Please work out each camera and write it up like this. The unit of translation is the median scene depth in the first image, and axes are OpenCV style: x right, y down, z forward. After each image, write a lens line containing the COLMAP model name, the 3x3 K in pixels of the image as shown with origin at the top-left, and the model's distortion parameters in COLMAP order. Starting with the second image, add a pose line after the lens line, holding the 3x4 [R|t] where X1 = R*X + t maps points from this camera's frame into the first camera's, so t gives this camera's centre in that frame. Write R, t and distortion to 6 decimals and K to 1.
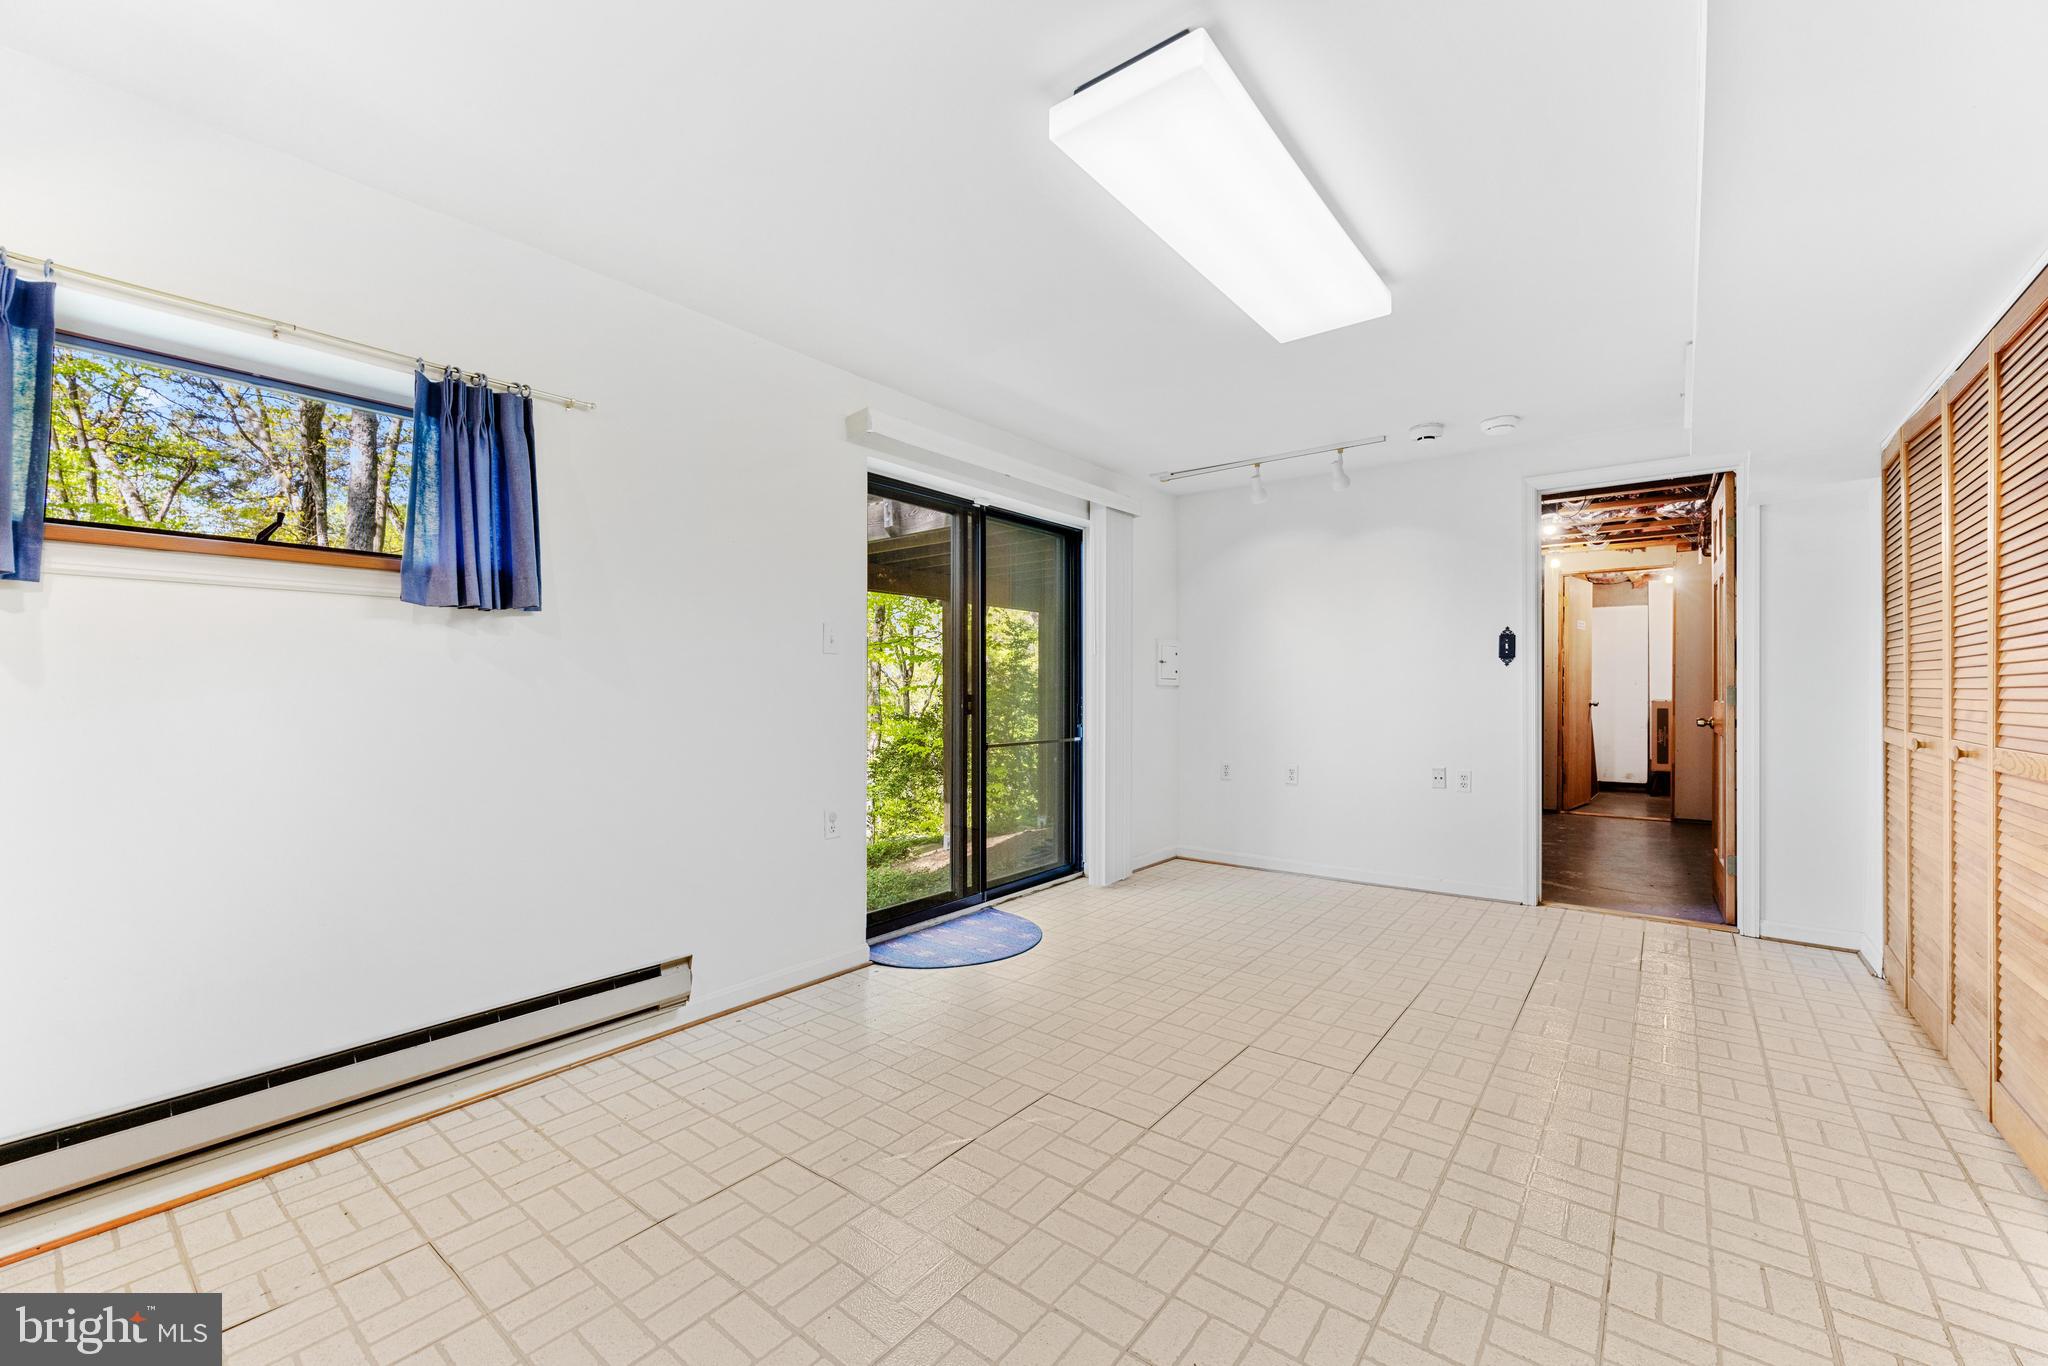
lens RADIAL K [[816.0, 0, 1024.2], [0, 816.0, 690.7], [0, 0, 1]] dist [-0.005709, 0.000008]
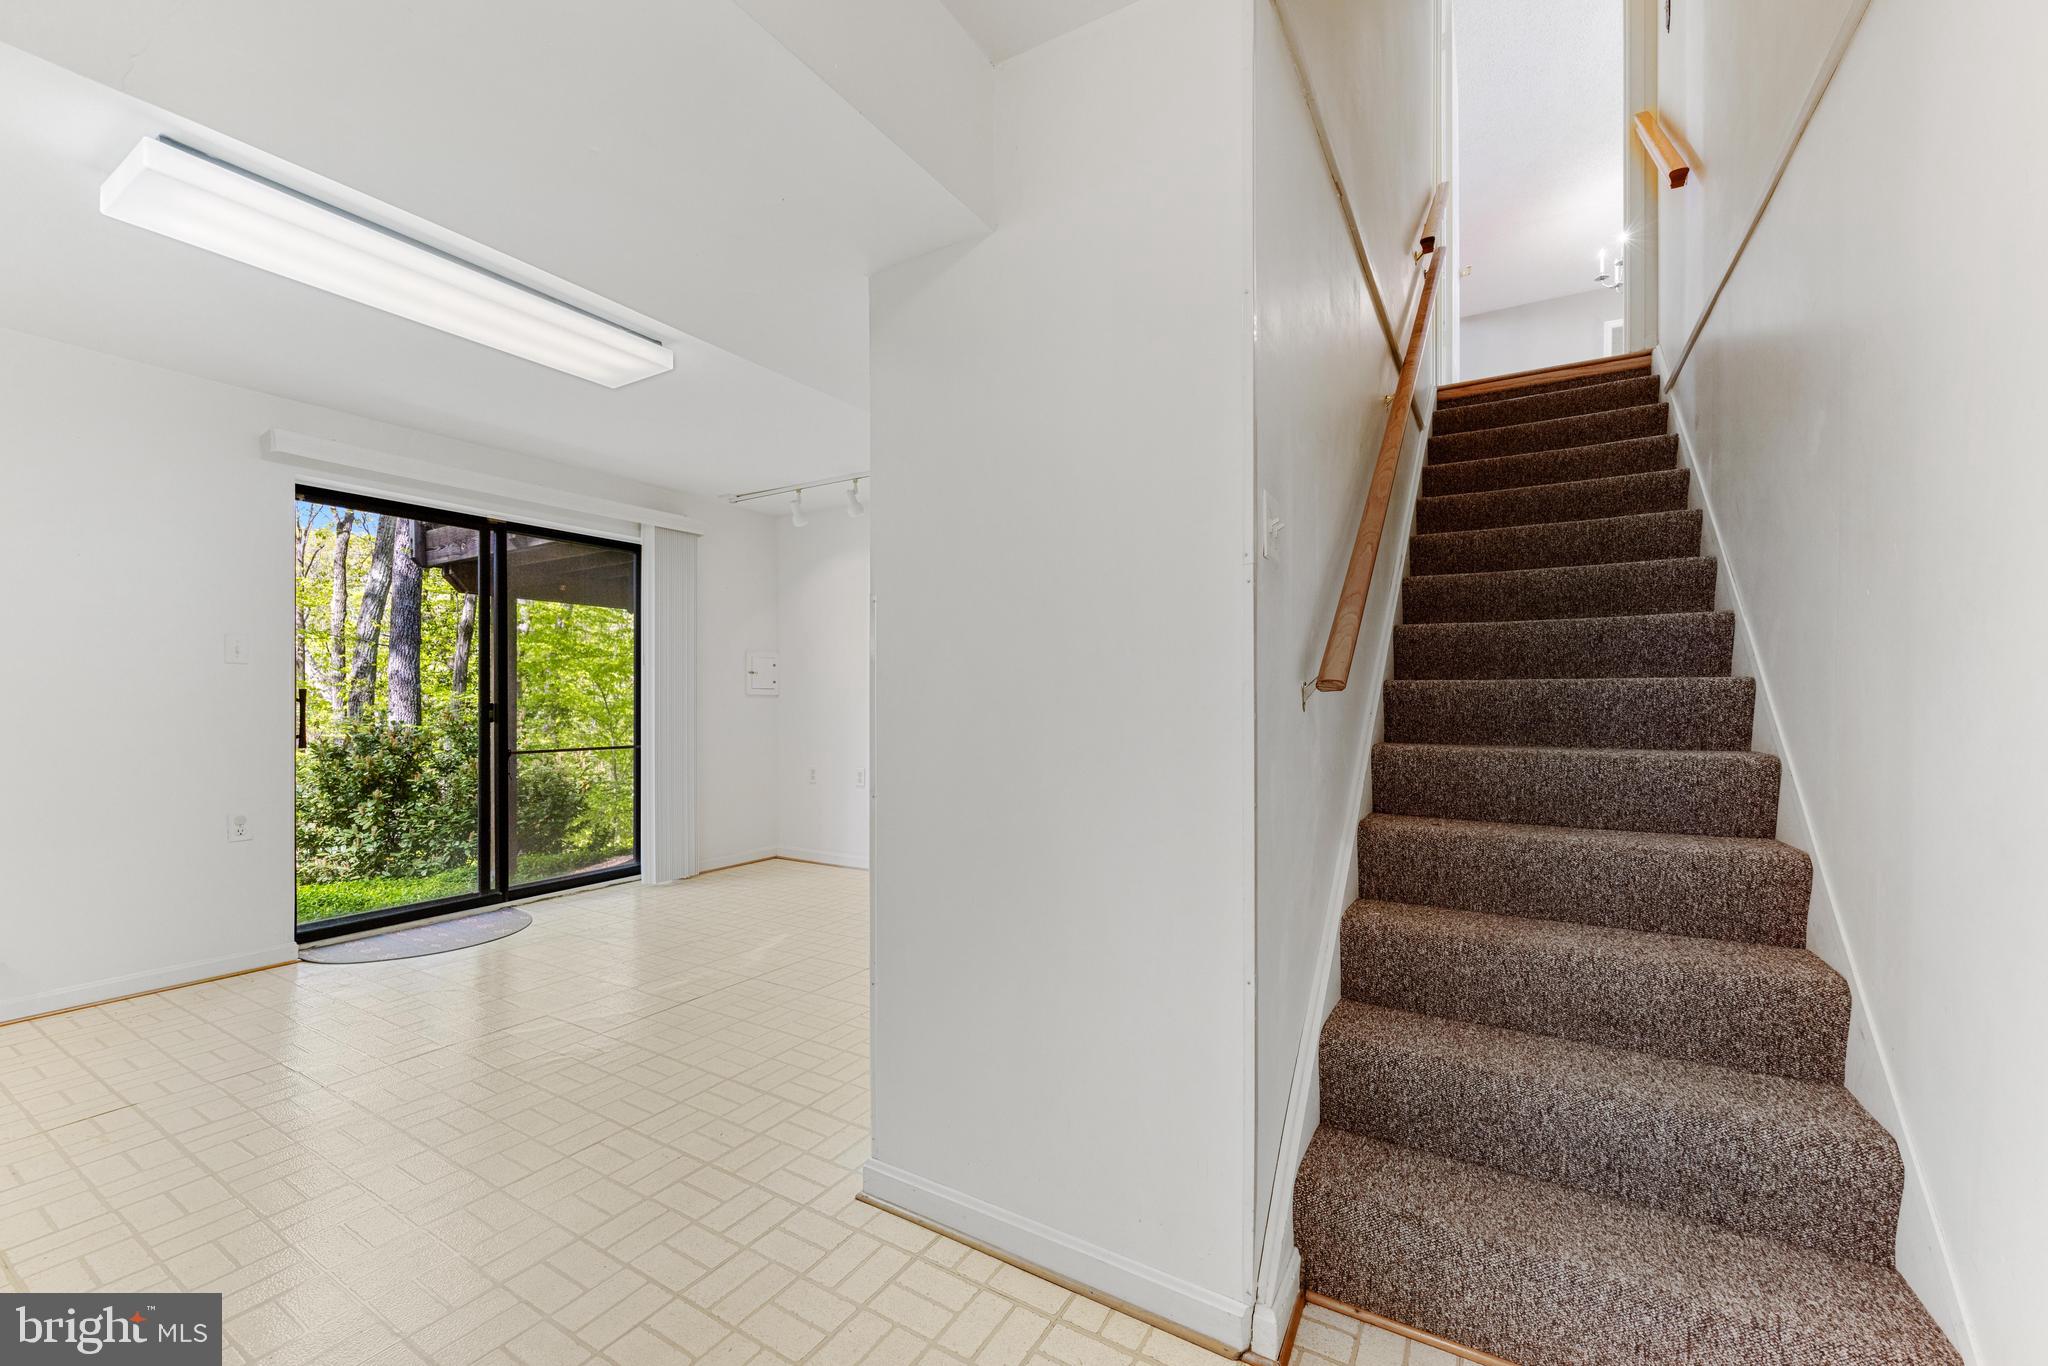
lens RADIAL K [[816.0, 0, 1024.8], [0, 816.0, 688.9], [0, 0, 1]] dist [-0.005709, 0.000008]
pose [[0.990557, 0.002308, 0.137085, 0.464319], [0.000254, 0.999826, -0.018672, 0.007214], [-0.137104, 0.018531, 0.990383, -0.118277]]
